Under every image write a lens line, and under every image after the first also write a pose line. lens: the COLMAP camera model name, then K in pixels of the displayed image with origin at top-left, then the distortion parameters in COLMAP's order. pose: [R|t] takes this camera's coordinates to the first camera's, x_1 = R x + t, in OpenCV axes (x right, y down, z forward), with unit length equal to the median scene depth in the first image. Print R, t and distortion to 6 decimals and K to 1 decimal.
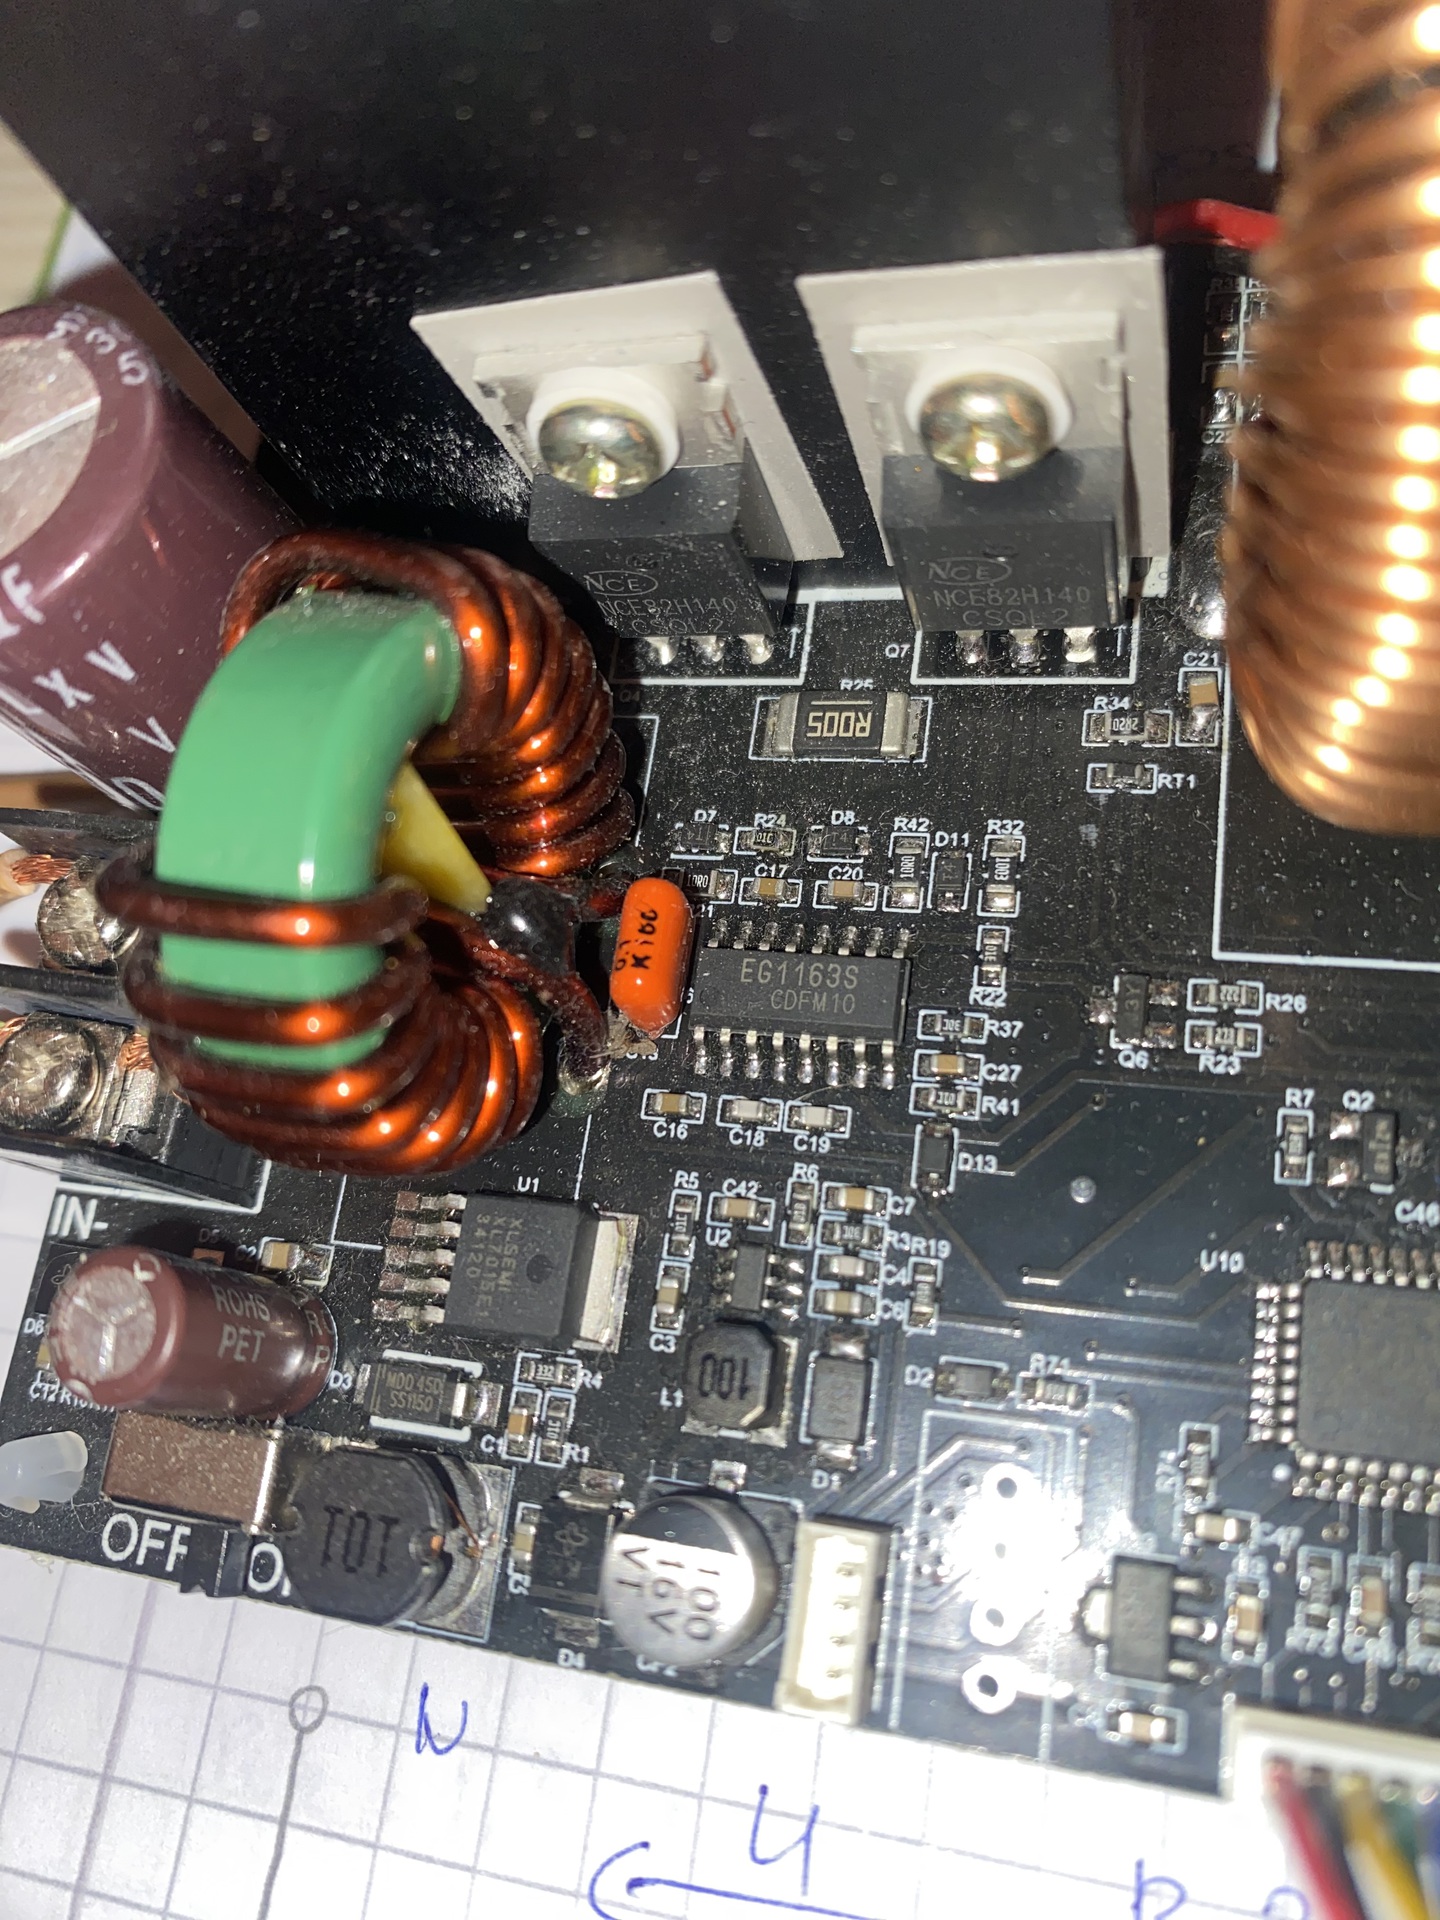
lens RADIAL K [[1672.4, 0, 665.6], [0, 1672.4, 926.4], [0, 0, 1]] dist [0.110375, -0.483846]
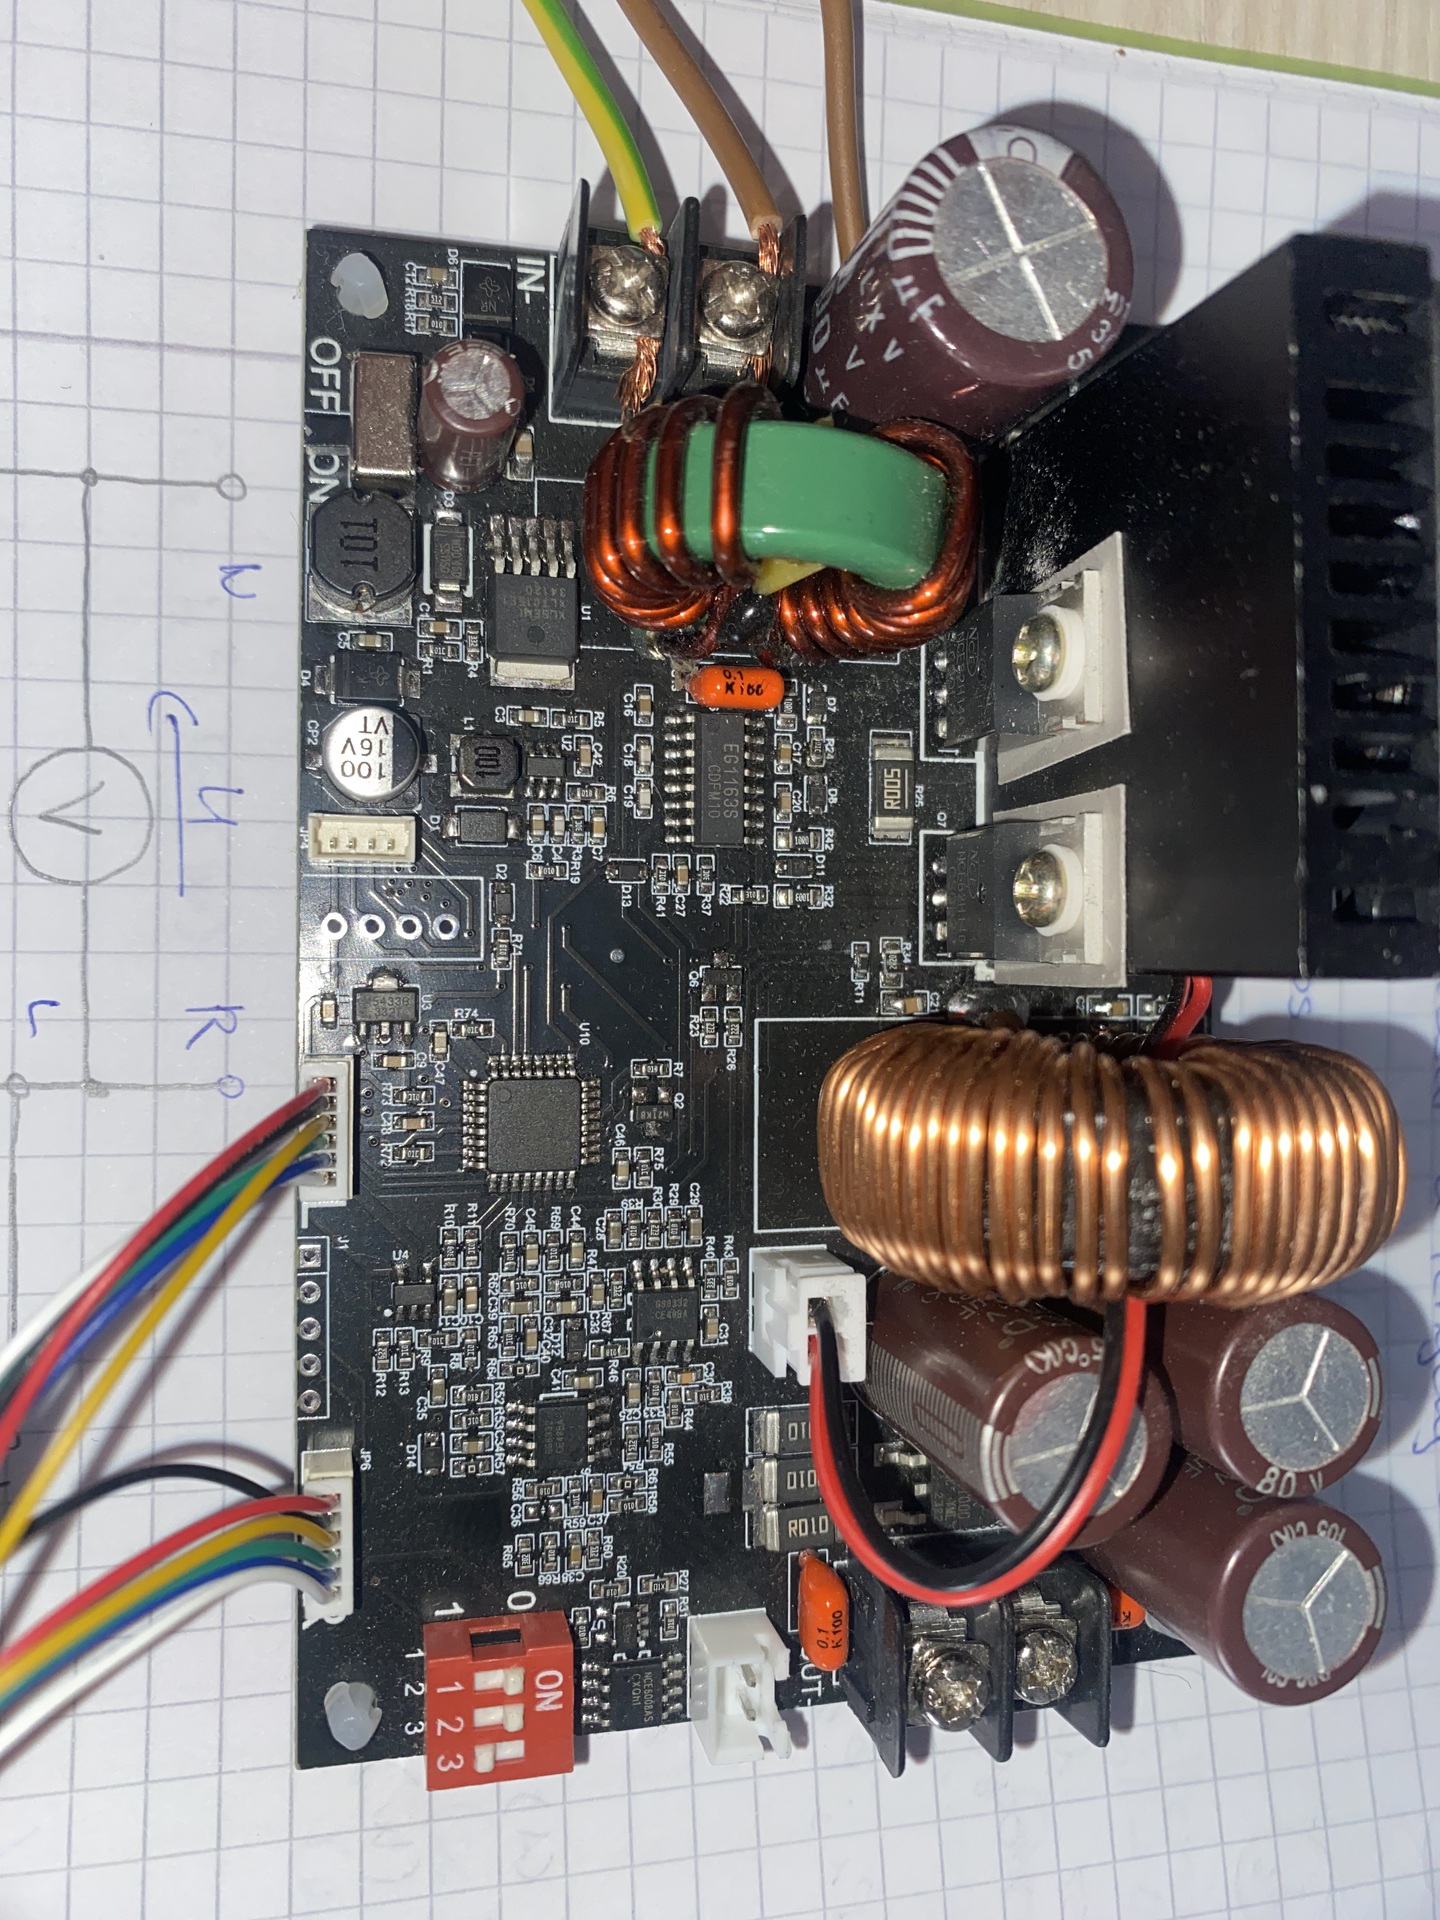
lens RADIAL K [[1558.7, 0, 716.3], [0, 1558.7, 991.0], [0, 0, 1]] dist [0.056510, -0.229929]
pose [[0.074606, 0.941814, 0.327751, -0.227943], [-0.994315, 0.045216, 0.096406, -0.095205], [0.075977, -0.333080, 0.939833, -0.498001]]
